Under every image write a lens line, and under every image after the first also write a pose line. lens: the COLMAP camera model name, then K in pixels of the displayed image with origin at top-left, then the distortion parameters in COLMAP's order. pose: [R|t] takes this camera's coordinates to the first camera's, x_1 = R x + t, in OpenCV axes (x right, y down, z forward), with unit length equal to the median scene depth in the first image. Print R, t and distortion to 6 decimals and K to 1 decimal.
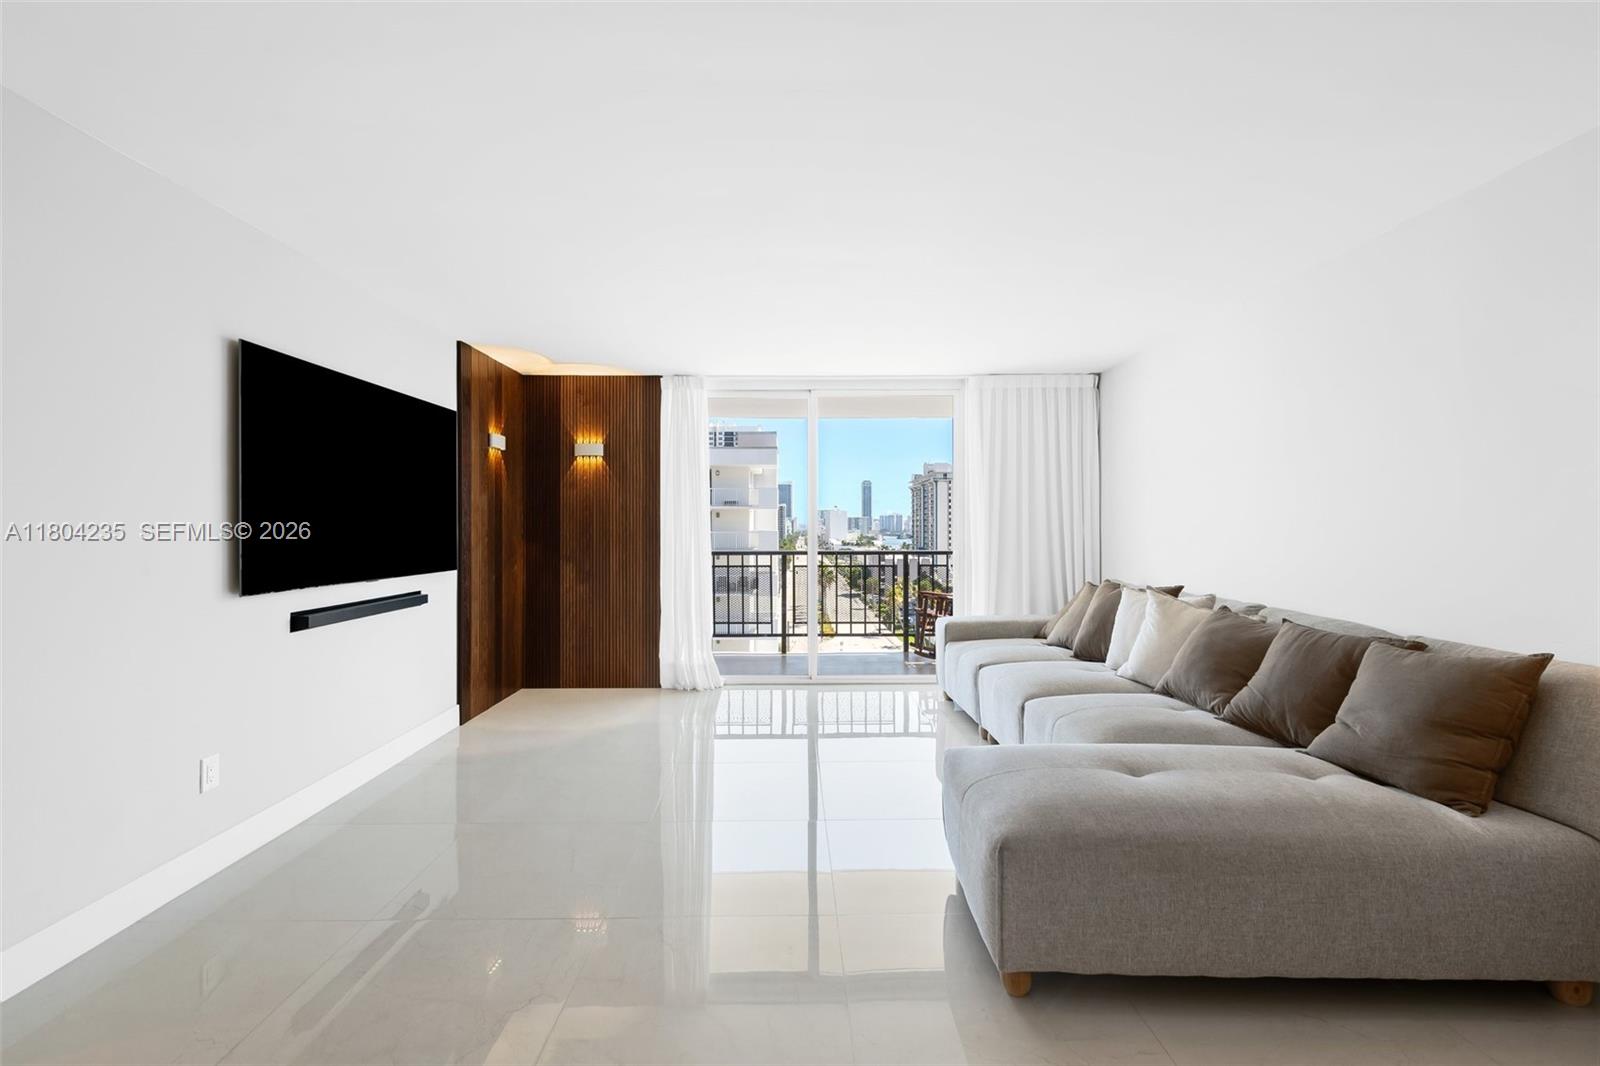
lens RADIAL K [[712.7, 0, 794.3], [0, 712.7, 528.2], [0, 0, 1]] dist [0.002204, 0.000629]
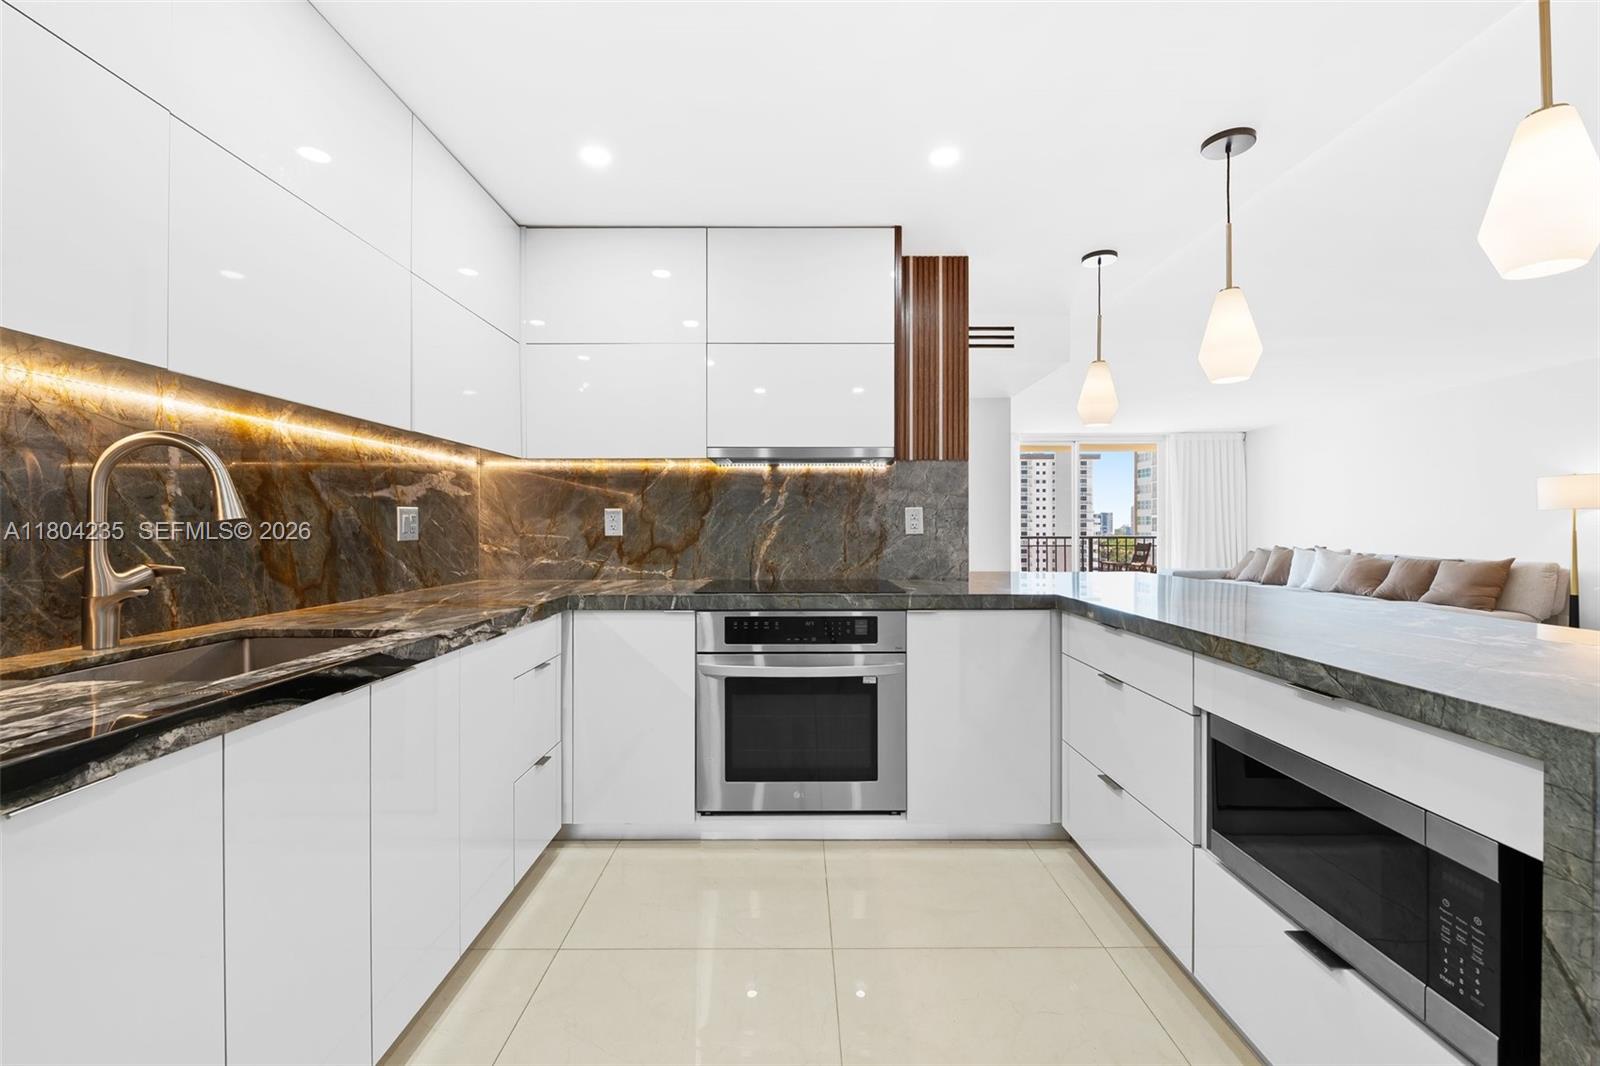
lens RADIAL K [[643.6, 0, 800.6], [0, 643.6, 528.4], [0, 0, 1]] dist [0.001582, 0.000103]
pose [[0.999995, -0.000134, -0.003000, -0.803754], [0.000135, 1.000000, 0.000310, 0.023277], [0.003000, -0.000310, 0.999995, -0.713595]]
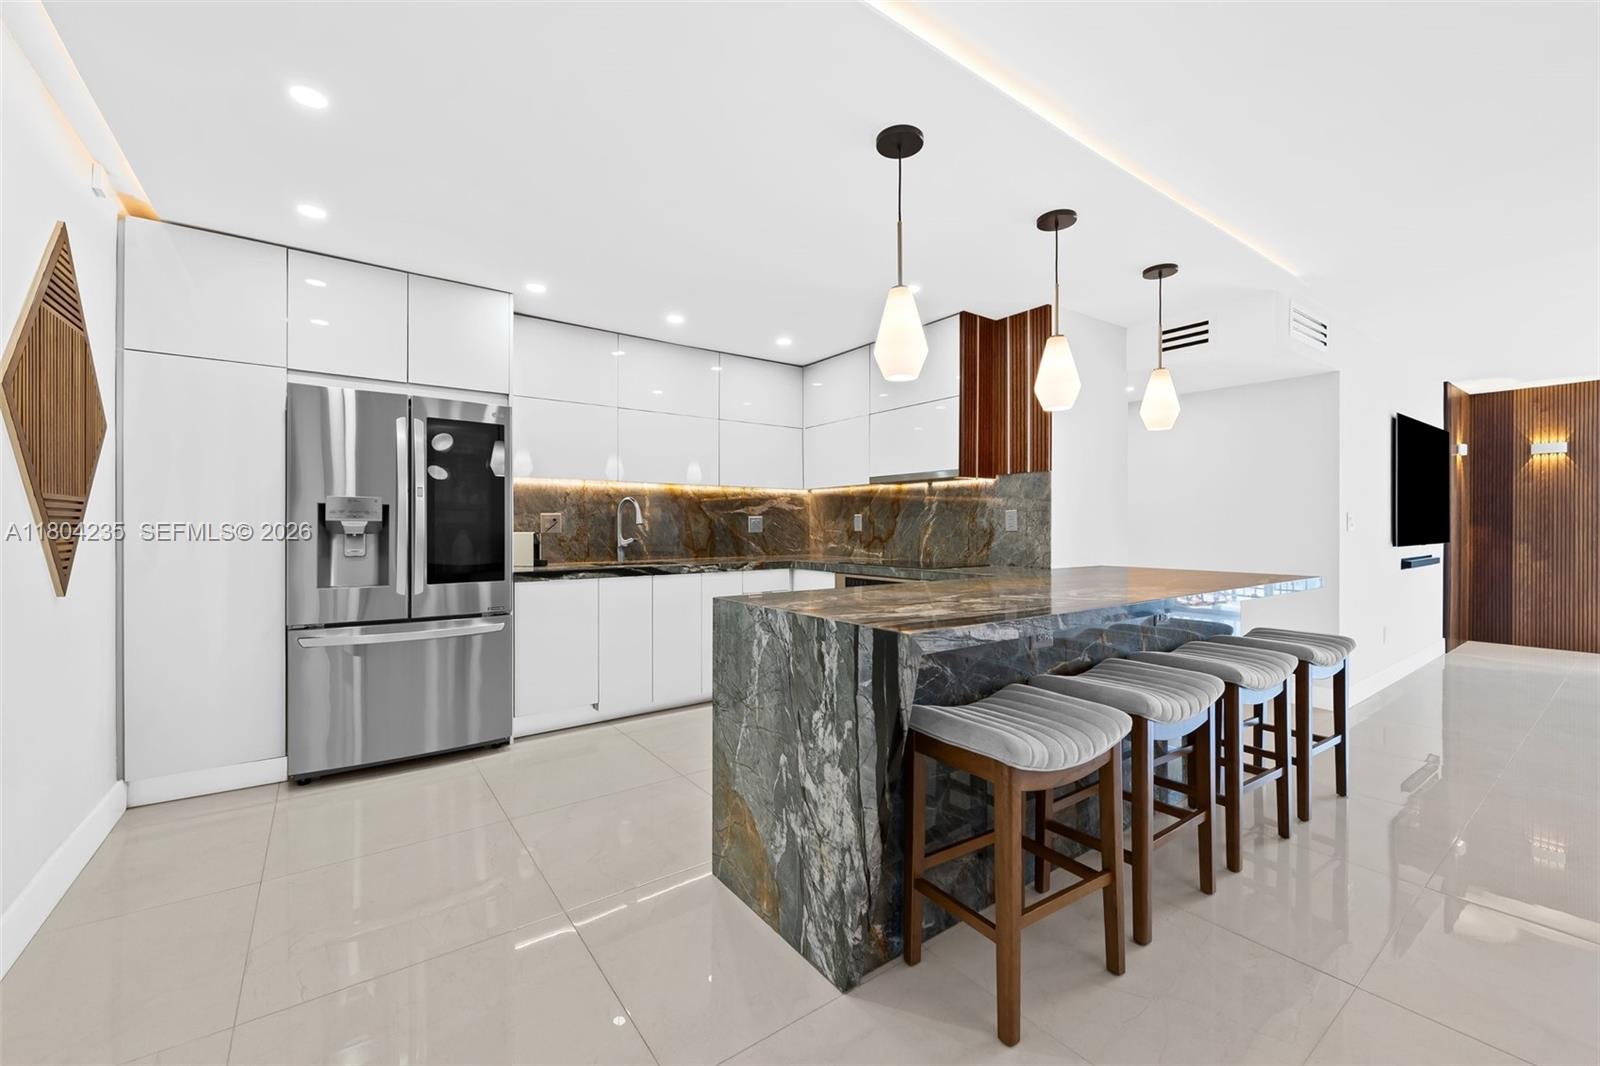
lens RADIAL K [[643.6, 0, 801.9], [0, 643.6, 528.4], [0, 0, 1]] dist [0.001582, 0.000103]
pose [[0.586037, 0.002274, -0.810281, -0.178310], [0.000807, 0.999994, 0.003391, 0.022951], [0.810284, -0.002641, 0.586031, -0.775584]]
